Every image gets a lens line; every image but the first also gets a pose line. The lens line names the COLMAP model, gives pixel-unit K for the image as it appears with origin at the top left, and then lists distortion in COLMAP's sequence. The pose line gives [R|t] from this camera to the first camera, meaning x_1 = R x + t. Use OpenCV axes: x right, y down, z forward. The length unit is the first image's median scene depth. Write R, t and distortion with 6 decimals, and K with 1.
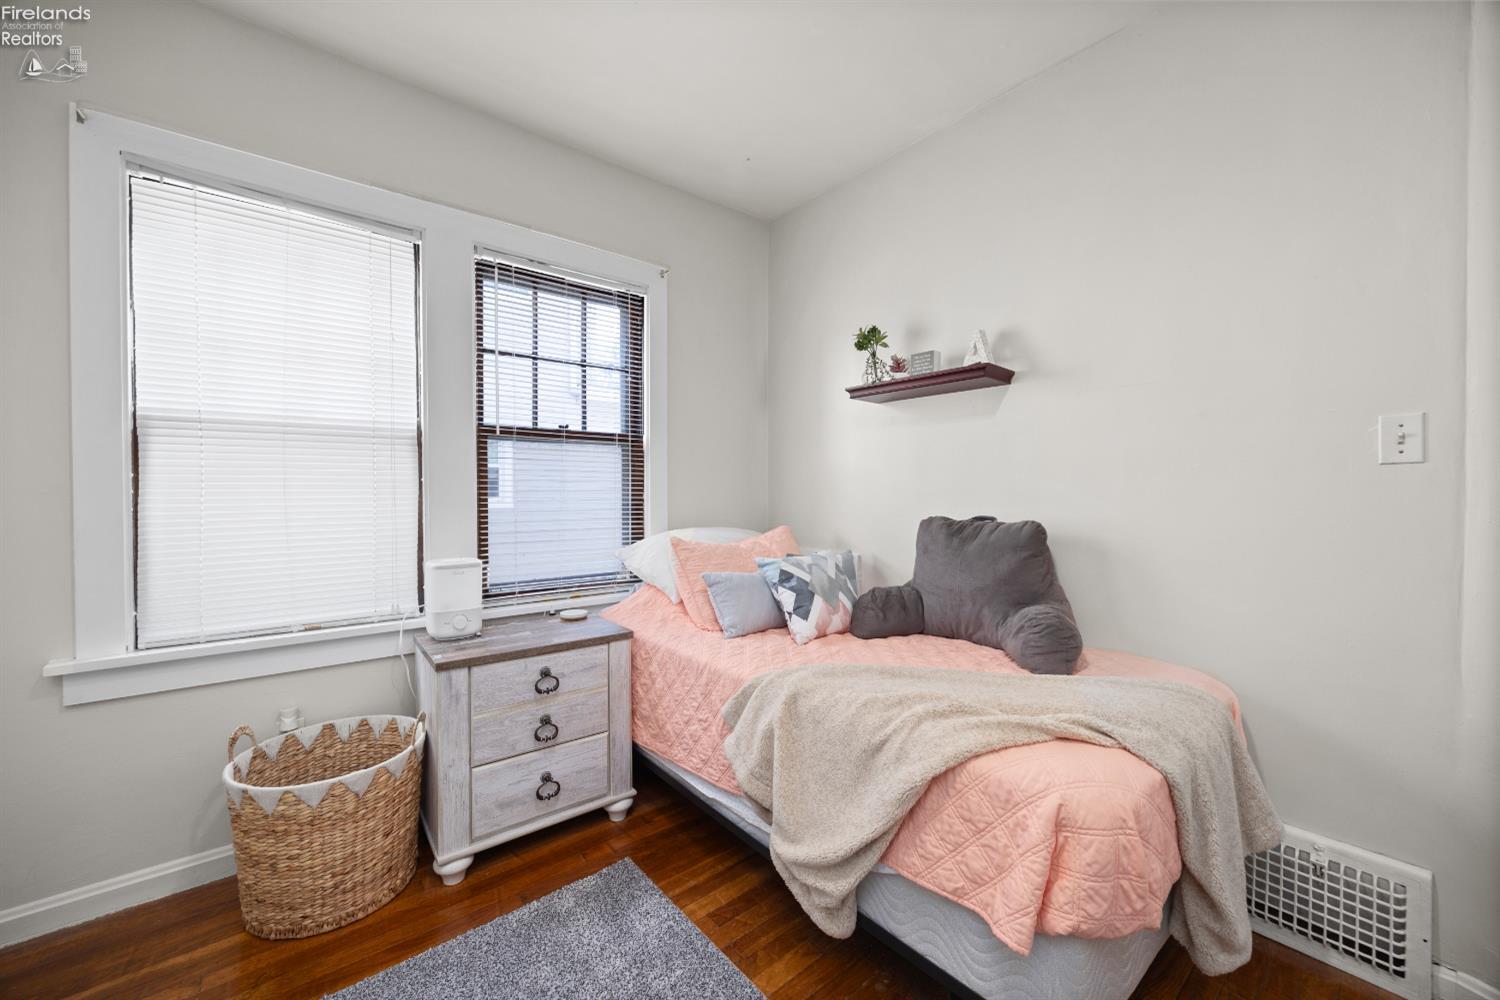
lens RADIAL K [[598.2, 0, 754.5], [0, 598.2, 497.5], [0, 0, 1]] dist [0.002973, 0.000321]
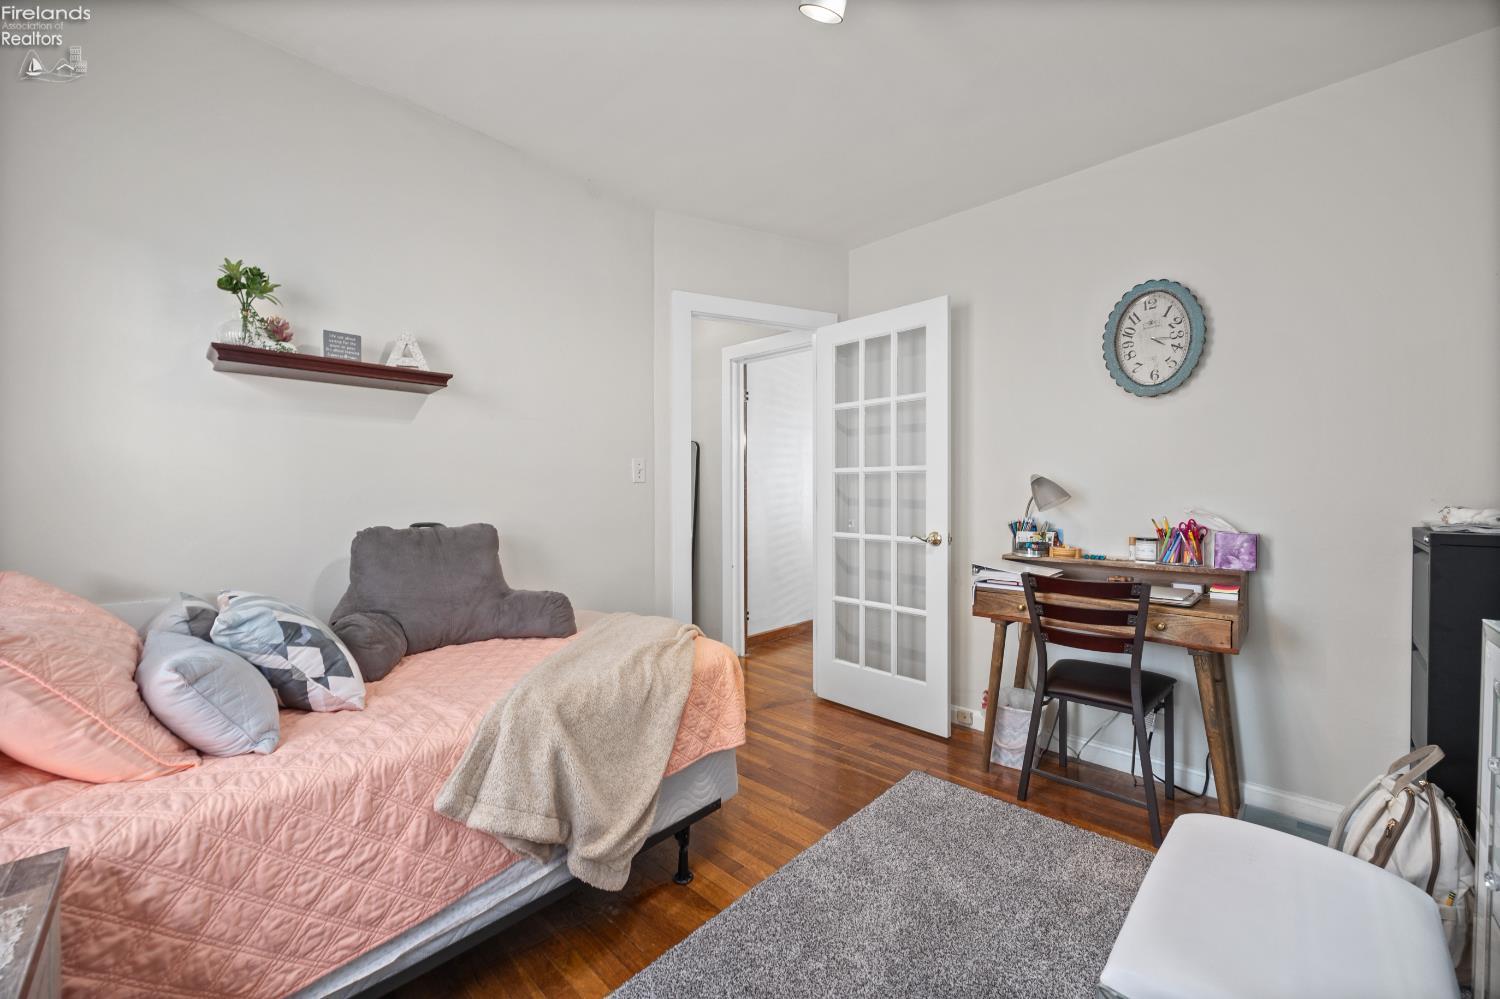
lens RADIAL K [[598.2, 0, 757.1], [0, 598.2, 493.2], [0, 0, 1]] dist [0.002973, 0.000321]
pose [[-0.154319, 0.001686, 0.988020, -0.684706], [0.014837, 0.999890, 0.000611, -0.010551], [-0.987910, 0.014754, -0.154327, 0.599872]]
